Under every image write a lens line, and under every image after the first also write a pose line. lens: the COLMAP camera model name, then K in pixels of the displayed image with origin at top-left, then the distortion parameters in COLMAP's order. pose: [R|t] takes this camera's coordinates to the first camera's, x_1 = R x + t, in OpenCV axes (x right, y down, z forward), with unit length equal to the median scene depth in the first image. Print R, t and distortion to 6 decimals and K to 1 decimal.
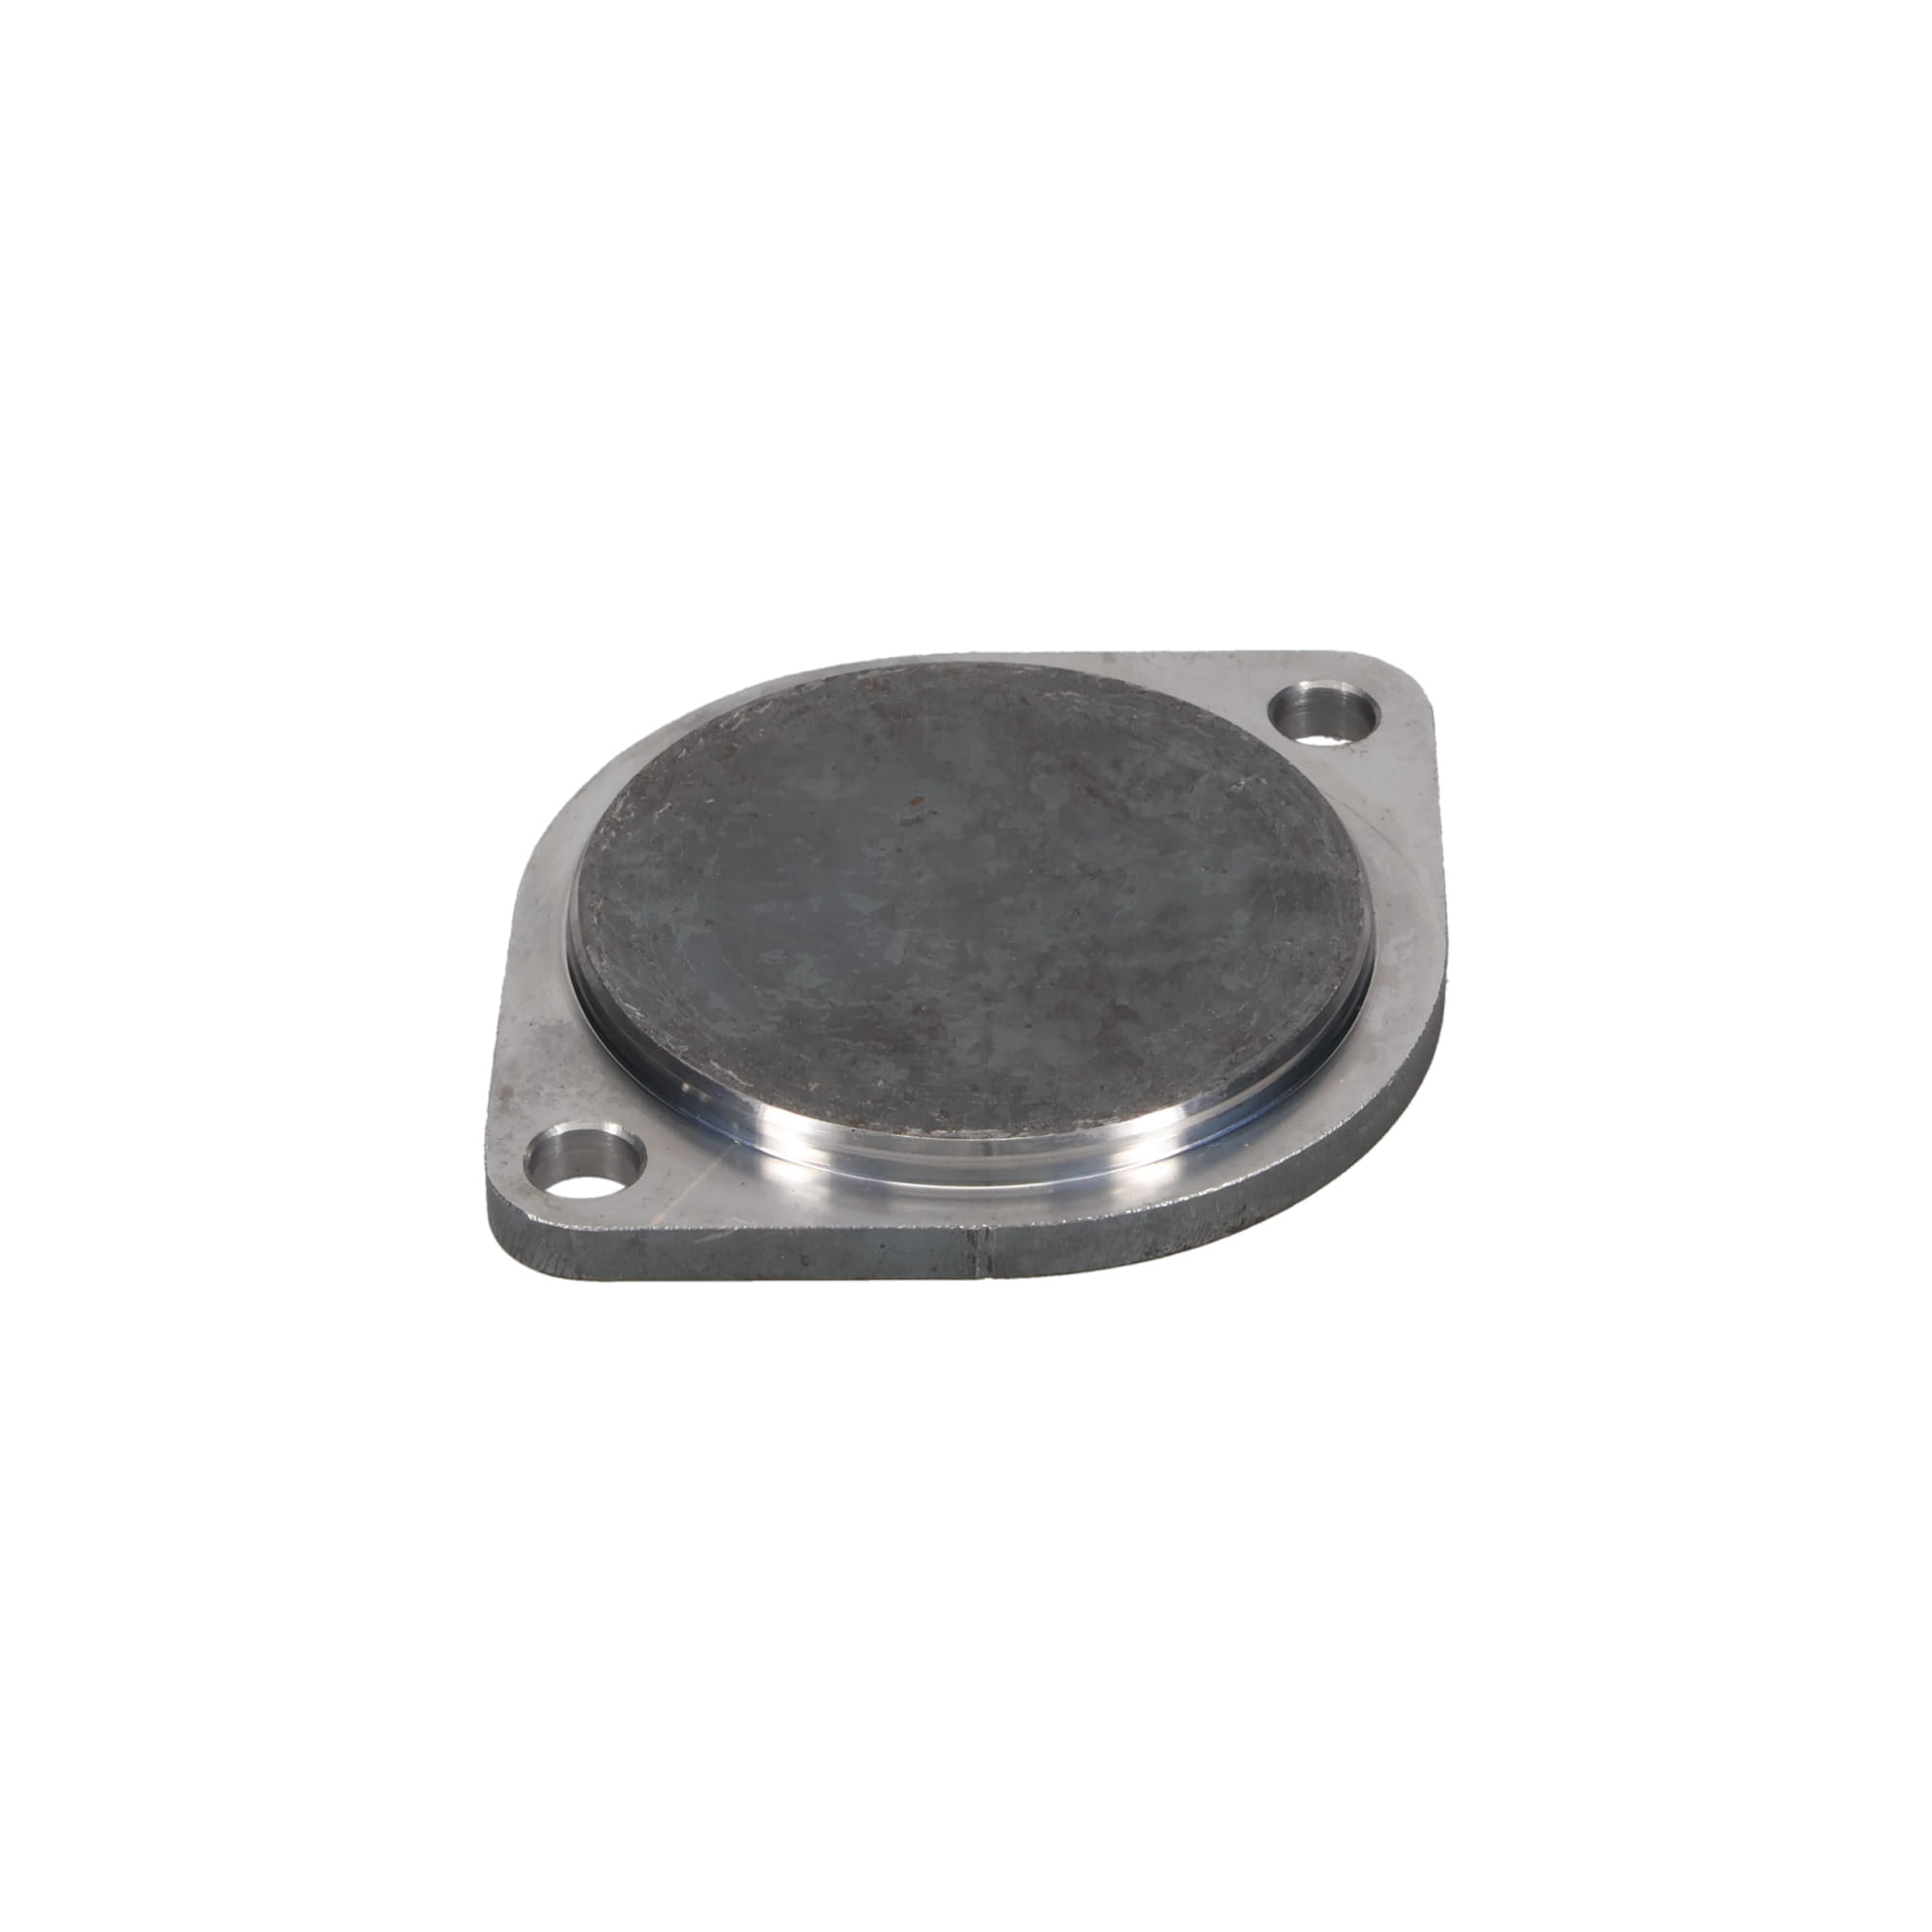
lens RADIAL K [[6552.2, 0, 960.6], [0, 6552.2, 964.4], [0, 0, 1]] dist [0.391160, 0.000000]
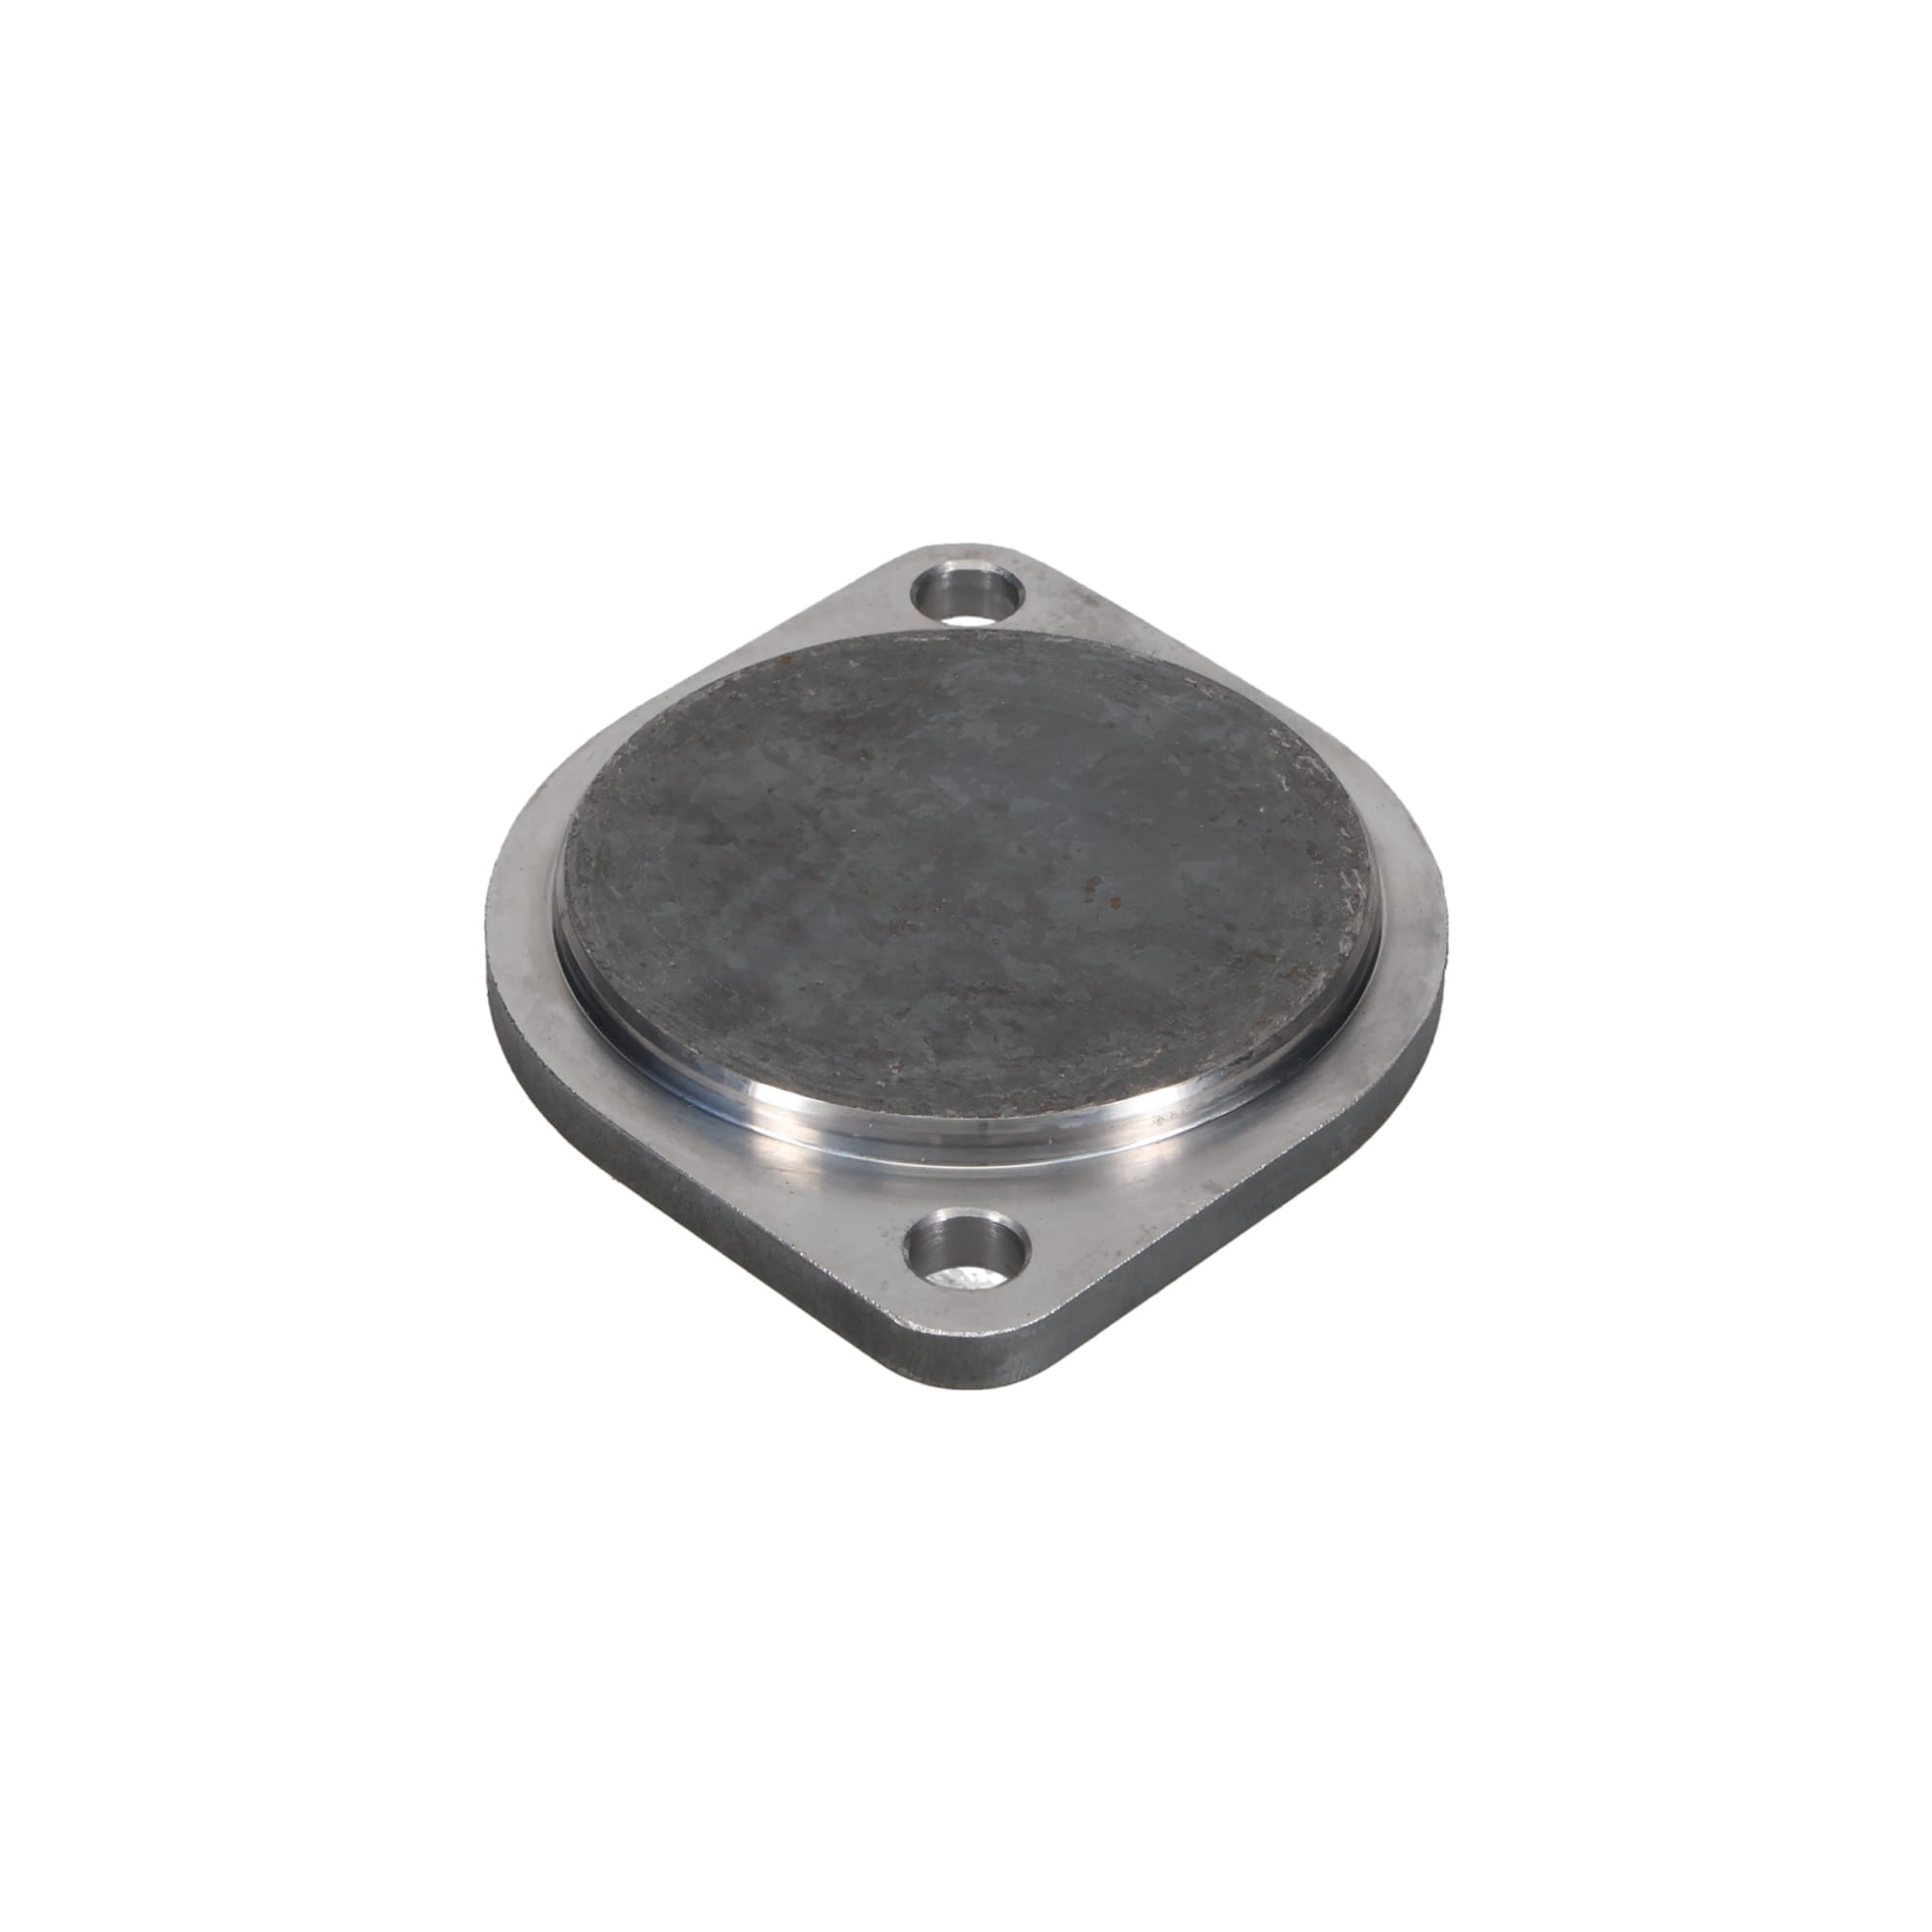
lens RADIAL K [[6552.2, 0, 927.5], [0, 6552.2, 981.4], [0, 0, 1]] dist [0.391160, 0.000000]
pose [[-0.706420, 0.438874, -0.555302, 0.557465], [-0.438734, 0.344135, 0.830111, -0.815690], [0.555413, 0.830037, -0.050555, 1.063447]]
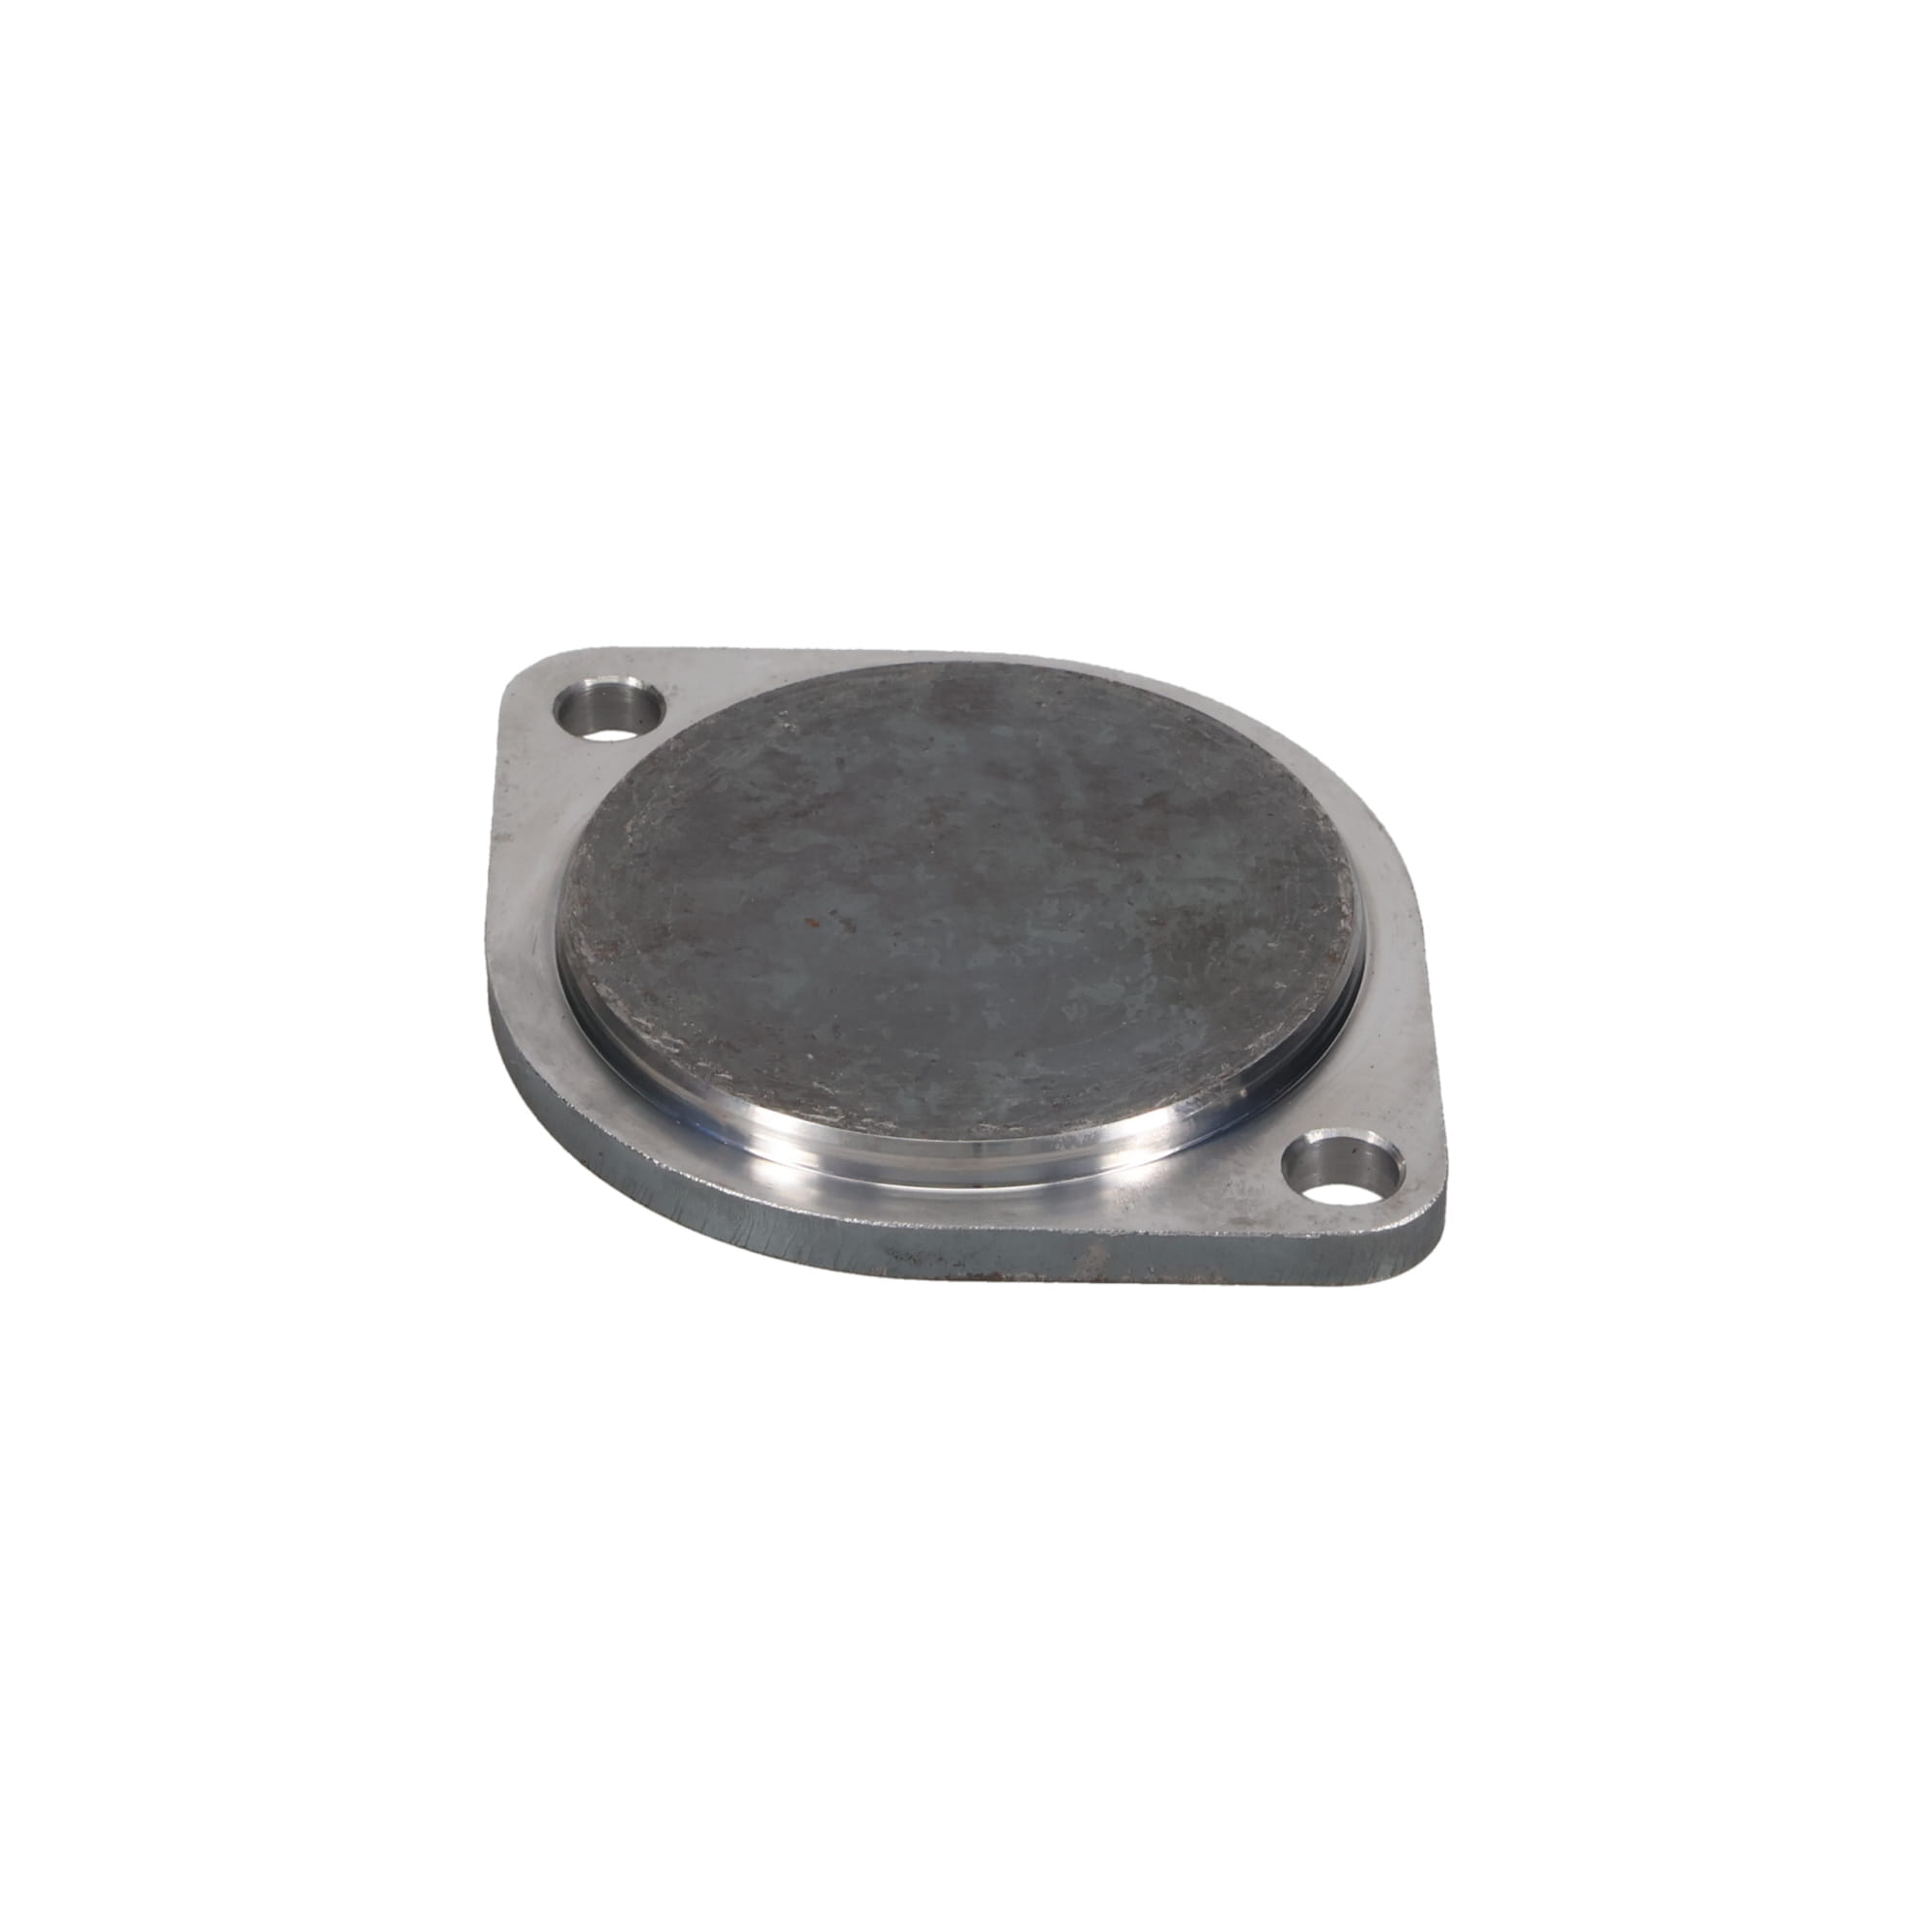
lens RADIAL K [[6552.2, 0, 915.4], [0, 6552.2, 882.1], [0, 0, 1]] dist [0.391160, 0.000000]
pose [[0.002252, -0.611963, 0.790883, -0.790653], [0.614587, 0.624735, 0.481652, -0.499414], [-0.788846, 0.484981, 0.377512, 0.628804]]
